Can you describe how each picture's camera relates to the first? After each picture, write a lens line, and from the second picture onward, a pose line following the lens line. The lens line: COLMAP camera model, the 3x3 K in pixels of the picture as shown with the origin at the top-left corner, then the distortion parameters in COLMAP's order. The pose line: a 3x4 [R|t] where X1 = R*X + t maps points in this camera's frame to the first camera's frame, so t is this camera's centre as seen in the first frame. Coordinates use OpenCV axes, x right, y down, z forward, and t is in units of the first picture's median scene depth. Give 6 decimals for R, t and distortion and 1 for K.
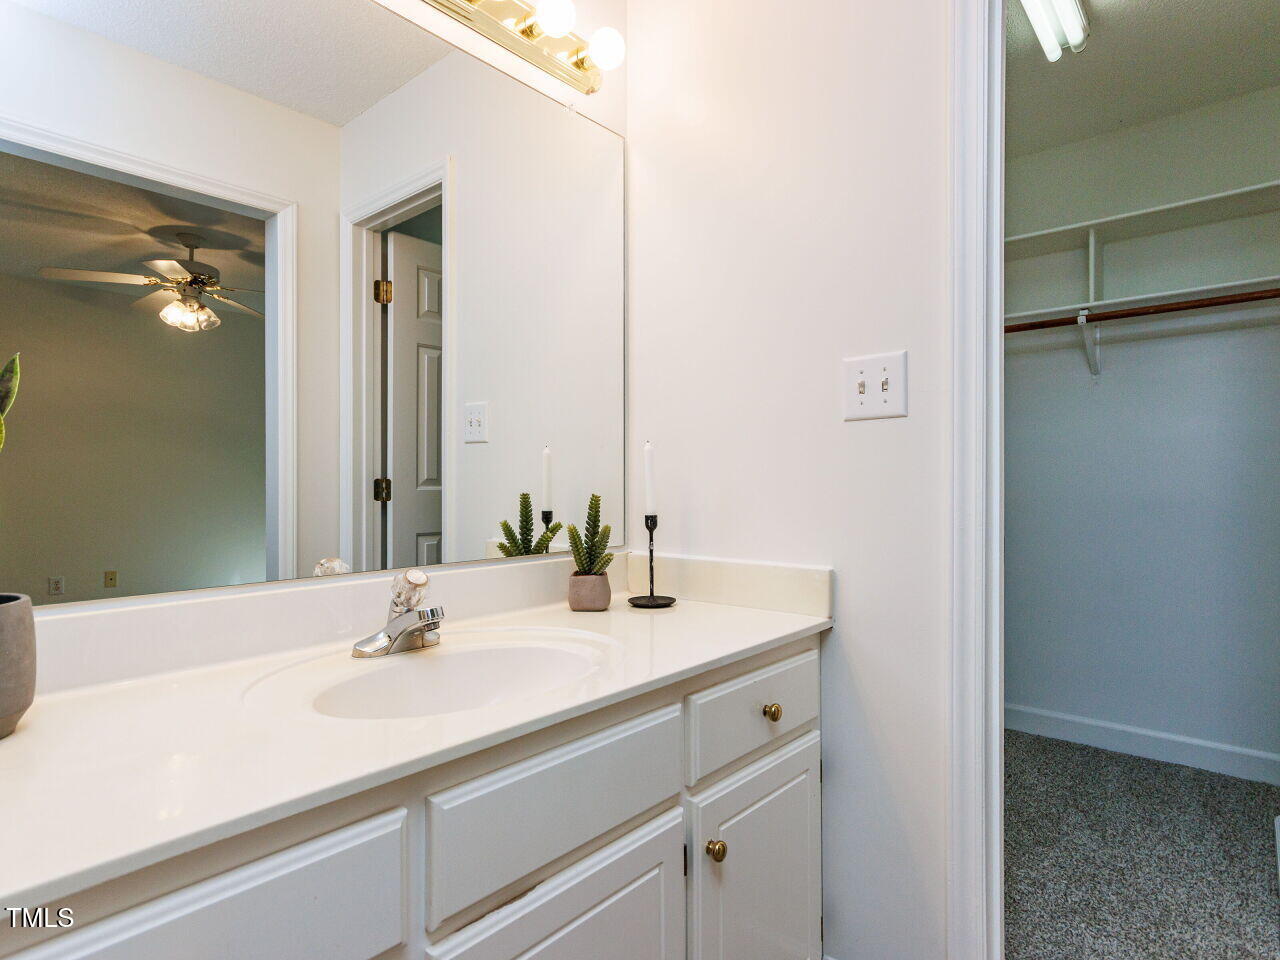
lens RADIAL K [[713.9, 0, 635.8], [0, 713.9, 484.7], [0, 0, 1]] dist [-0.003446, 0.008991]
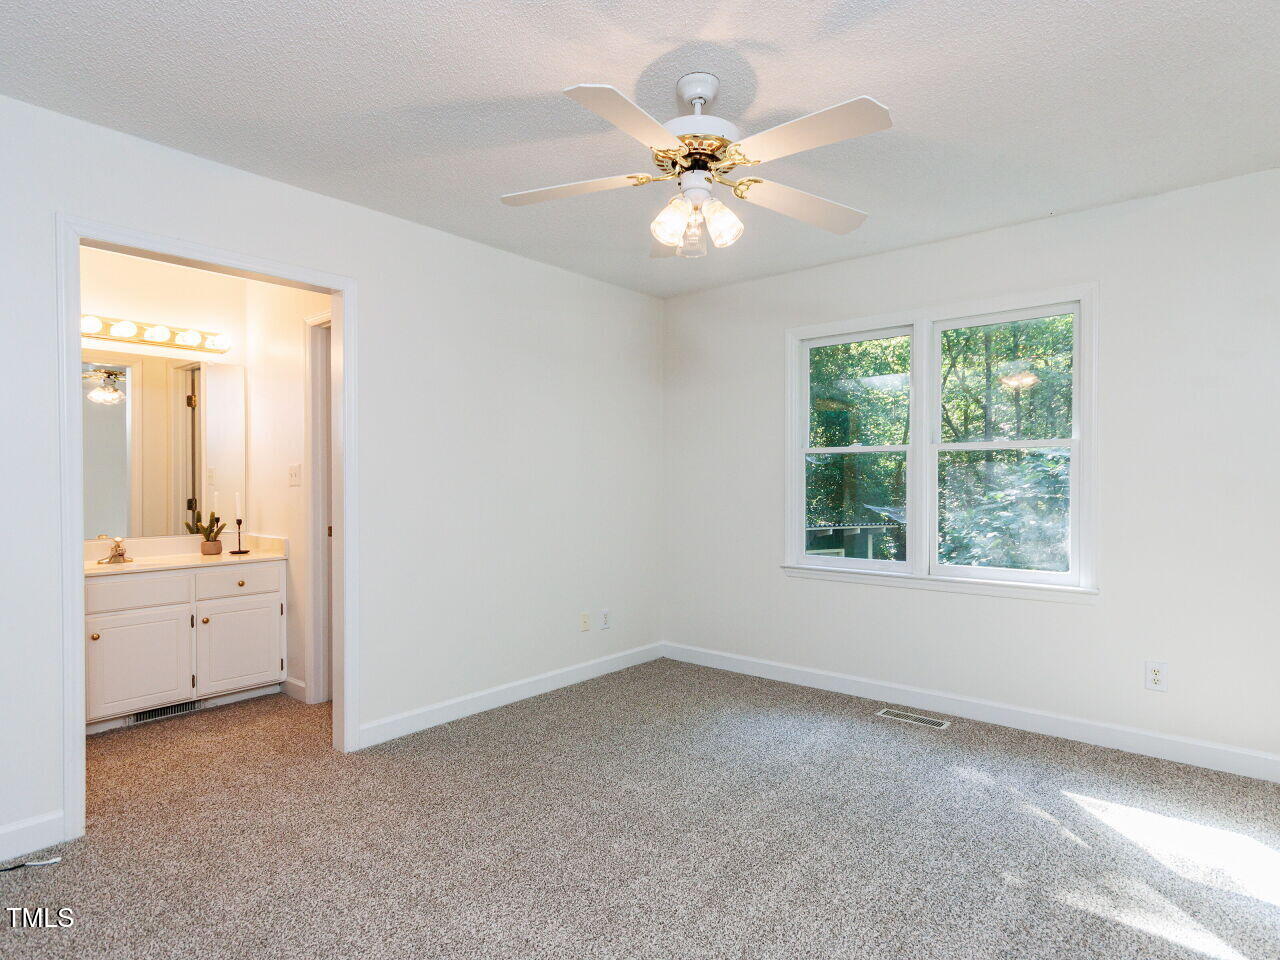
lens RADIAL K [[713.9, 0, 645.6], [0, 713.9, 491.0], [0, 0, 1]] dist [-0.003446, 0.008991]
pose [[0.999966, 0.000438, 0.008177, 1.485561], [-0.000509, 0.999962, 0.008686, -0.084038], [-0.008173, -0.008689, 0.999929, -1.621504]]
